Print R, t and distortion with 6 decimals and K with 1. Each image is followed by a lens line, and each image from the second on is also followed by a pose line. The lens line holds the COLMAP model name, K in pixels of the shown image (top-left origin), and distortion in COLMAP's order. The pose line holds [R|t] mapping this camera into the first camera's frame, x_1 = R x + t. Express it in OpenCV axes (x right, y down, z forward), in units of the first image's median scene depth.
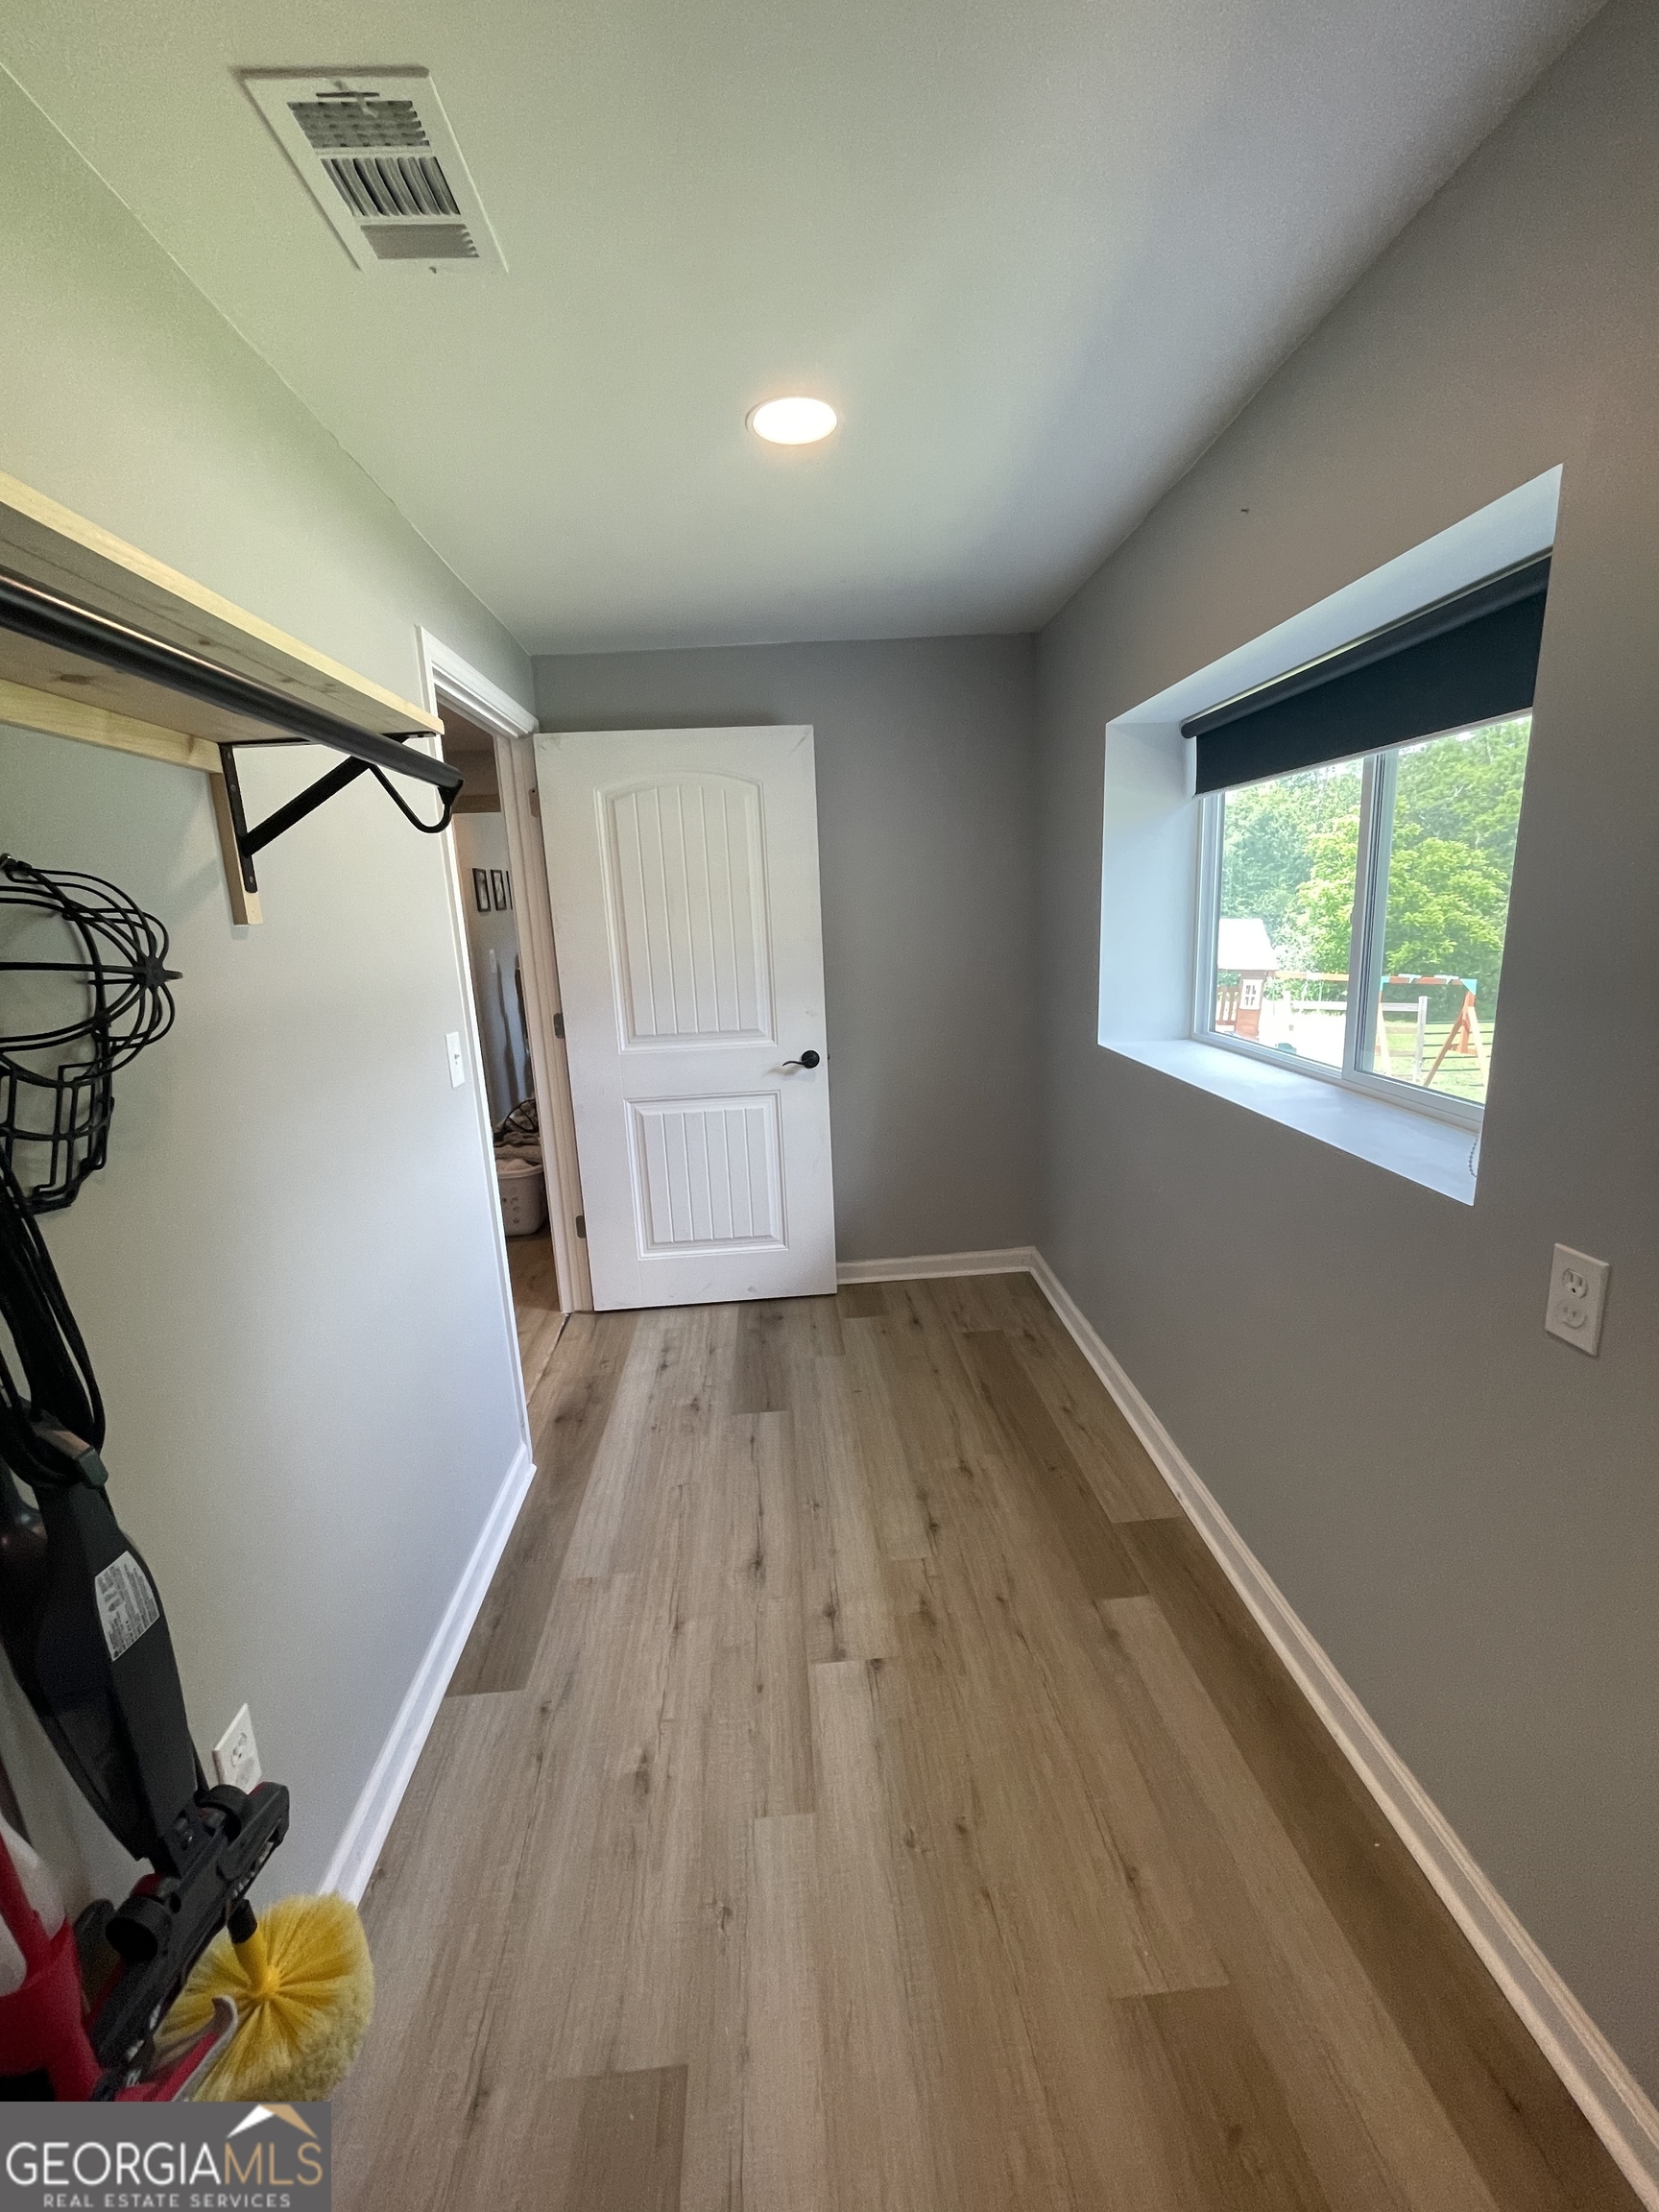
lens RADIAL K [[897.8, 0, 821.7], [0, 897.8, 1098.3], [0, 0, 1]] dist [-0.000603, 0.000167]
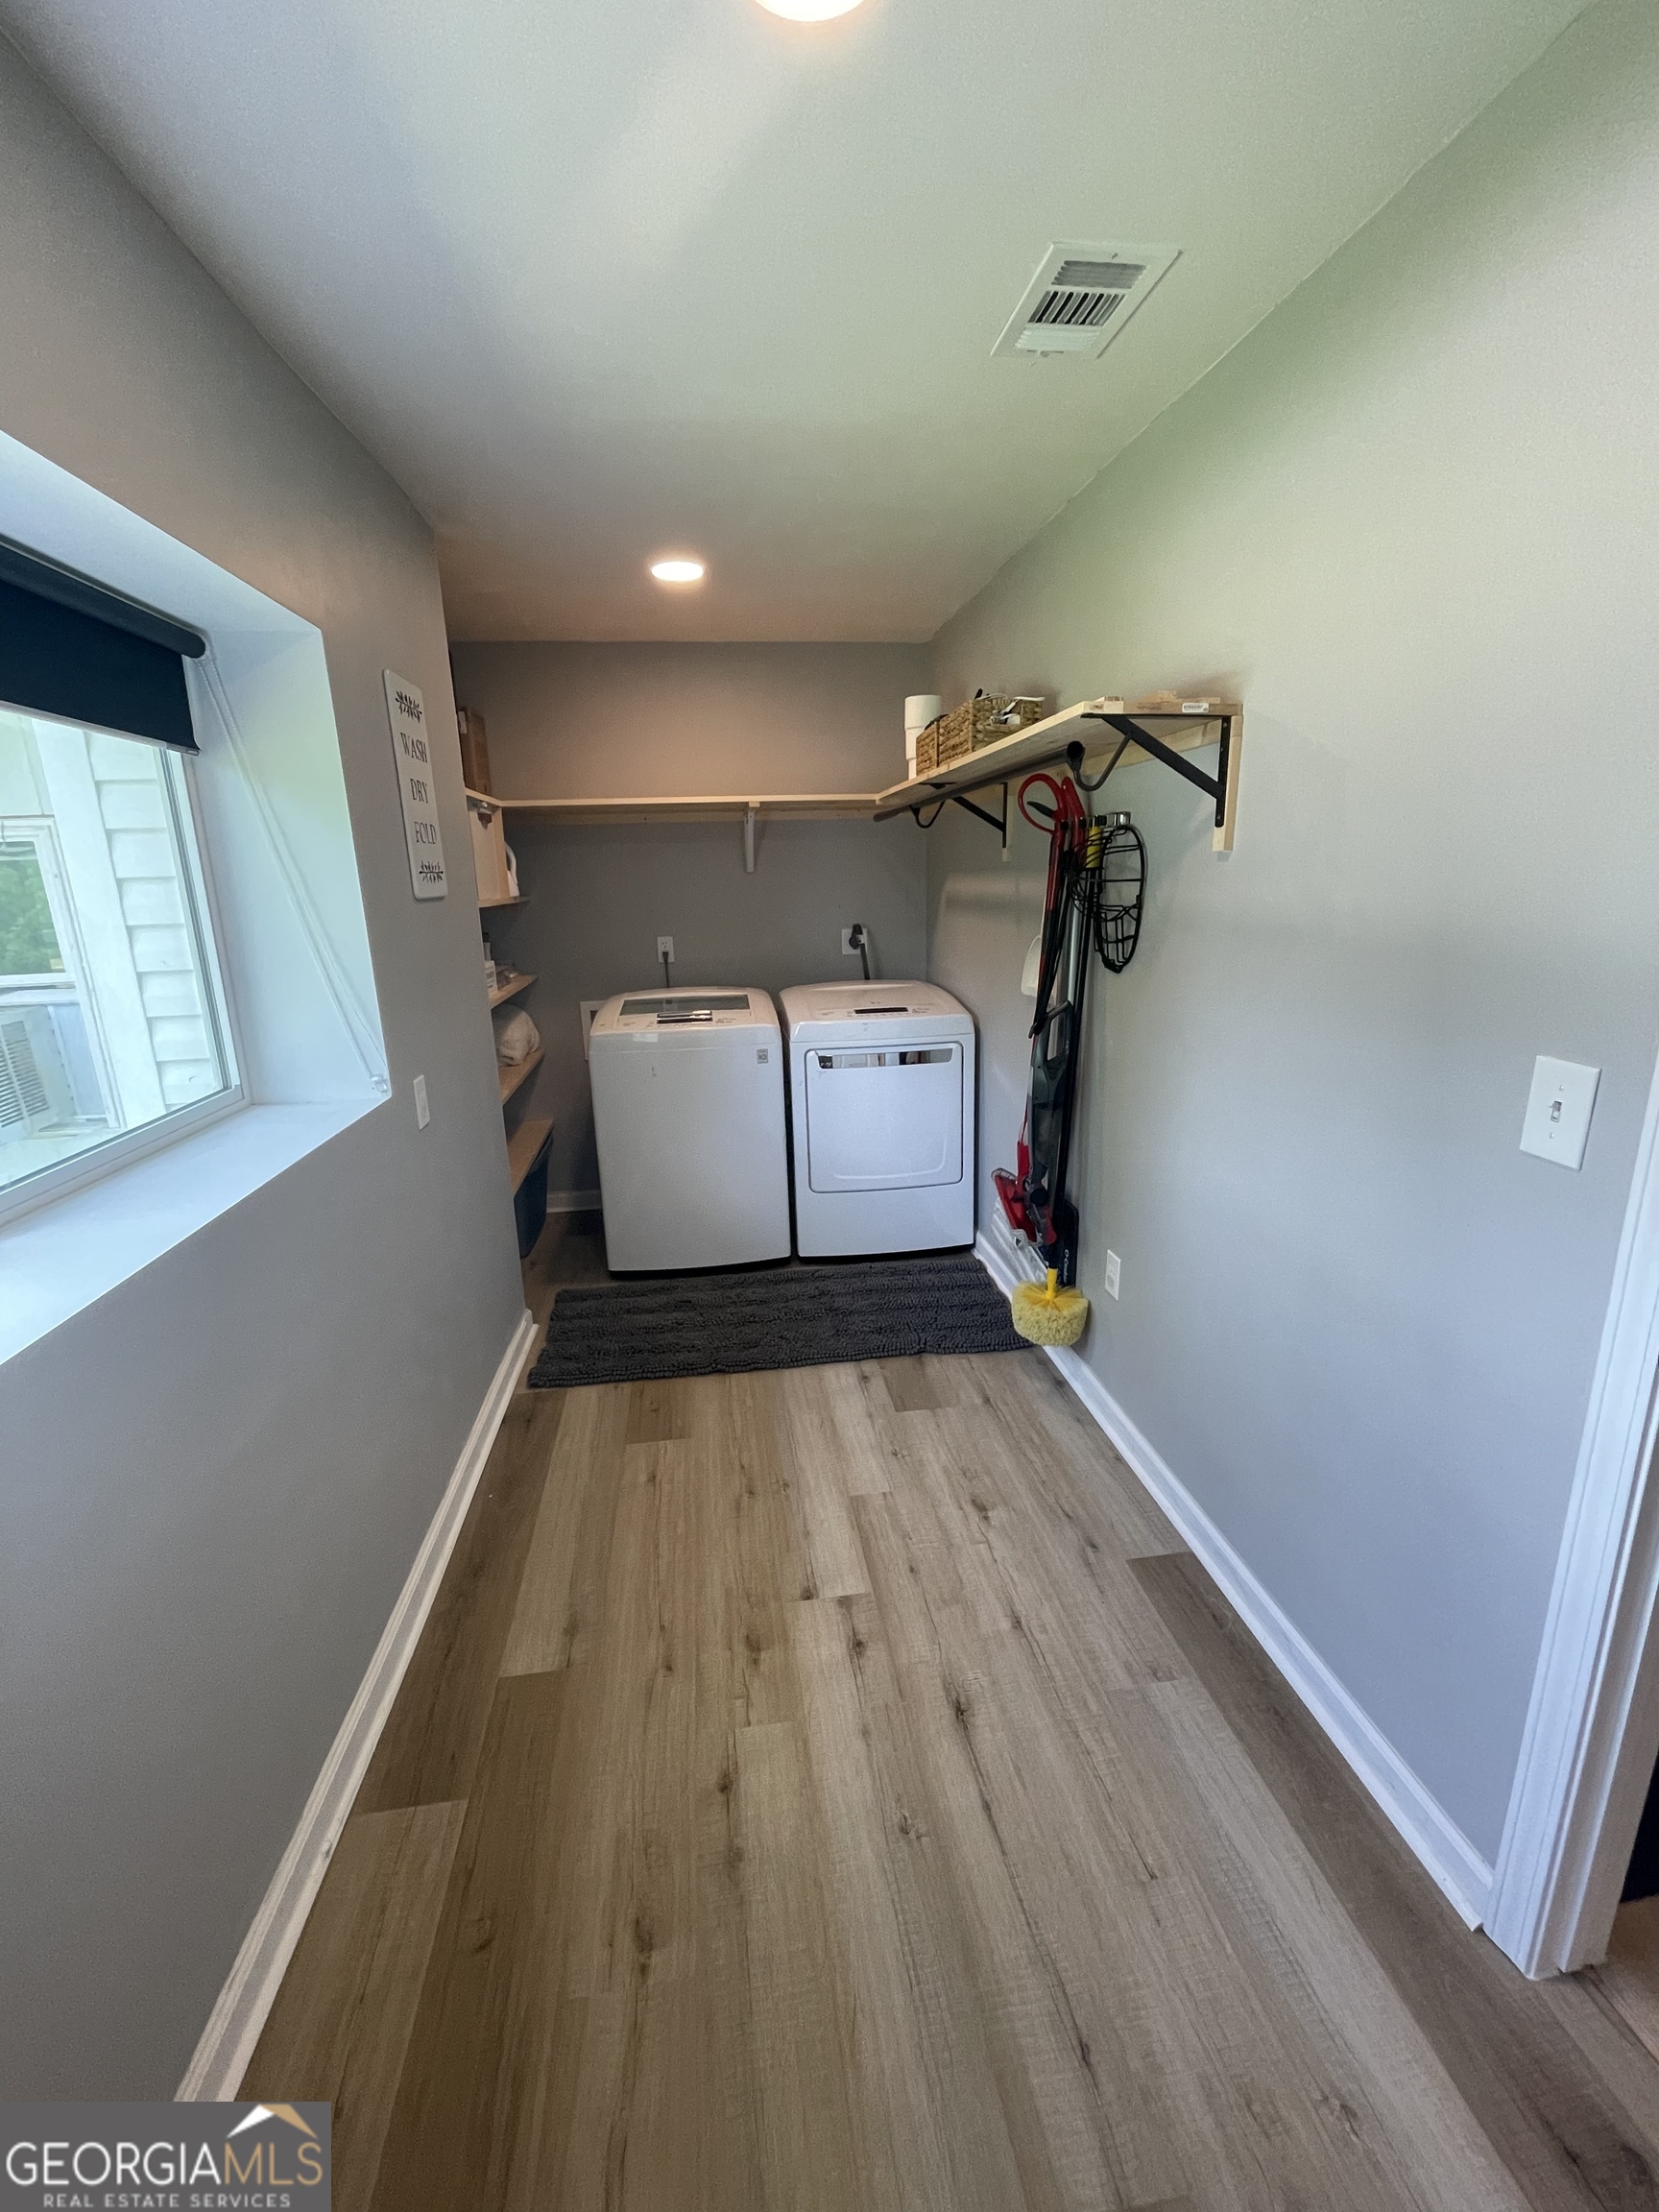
lens RADIAL K [[897.8, 0, 821.7], [0, 897.8, 1098.3], [0, 0, 1]] dist [-0.000603, 0.000167]
pose [[-0.994346, 0.091103, -0.054556, 0.045815], [0.057414, 0.893437, 0.445505, -0.337429], [0.089329, 0.439854, -0.893616, 1.572554]]
